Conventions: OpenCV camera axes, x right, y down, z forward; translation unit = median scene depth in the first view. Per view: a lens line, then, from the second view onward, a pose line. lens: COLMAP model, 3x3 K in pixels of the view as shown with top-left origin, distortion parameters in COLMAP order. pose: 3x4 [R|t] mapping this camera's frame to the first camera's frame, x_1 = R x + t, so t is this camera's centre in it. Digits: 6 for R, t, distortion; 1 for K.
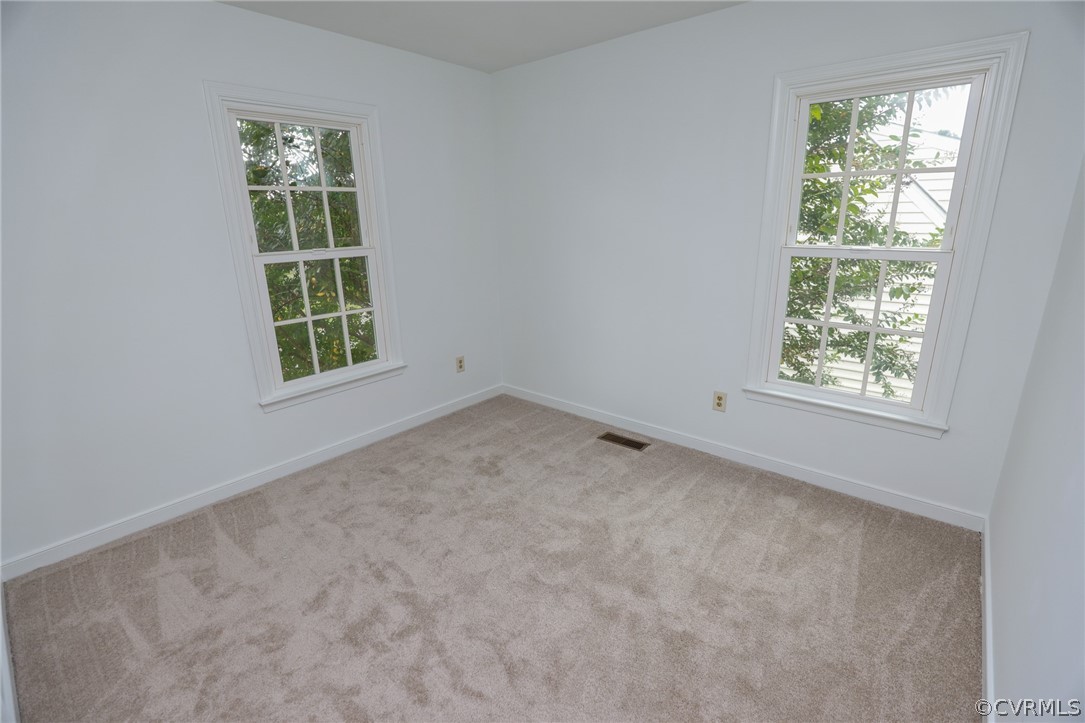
lens RADIAL K [[496.5, 0, 545.0], [0, 496.5, 363.9], [0, 0, 1]] dist [-0.021355, 0.000392]
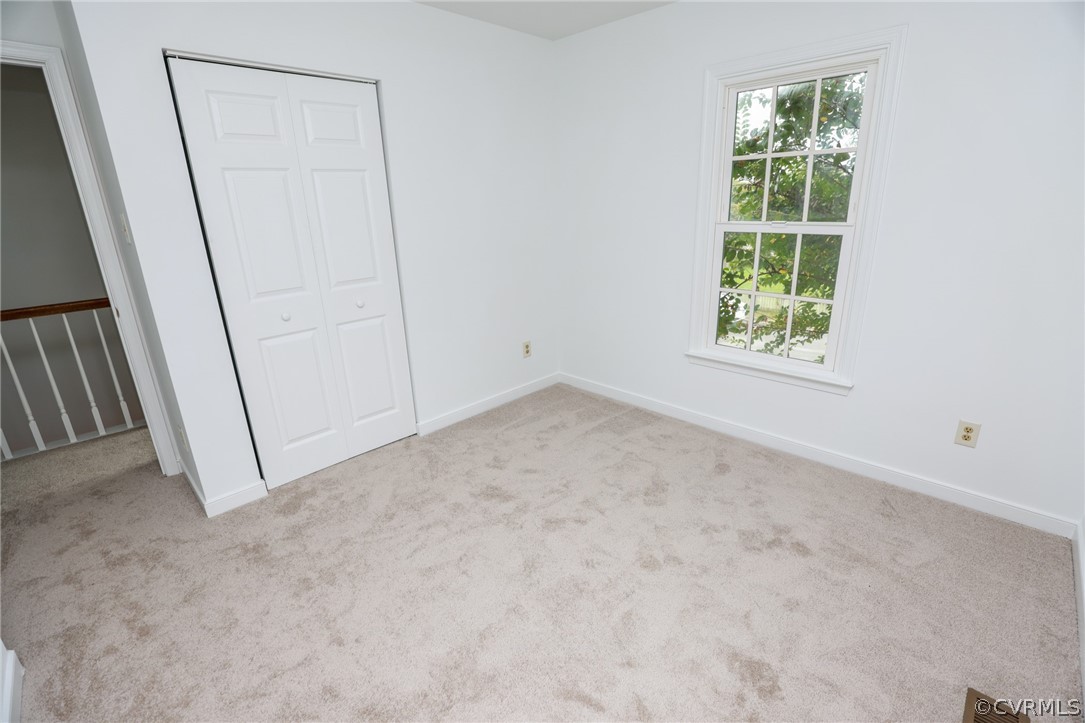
lens RADIAL K [[496.5, 0, 549.8], [0, 496.5, 361.1], [0, 0, 1]] dist [-0.021355, 0.000392]
pose [[-0.059192, 0.325783, -0.943590, 0.521420], [-0.256829, 0.908457, 0.329764, -0.193887], [0.964643, 0.261860, 0.029897, 0.641346]]
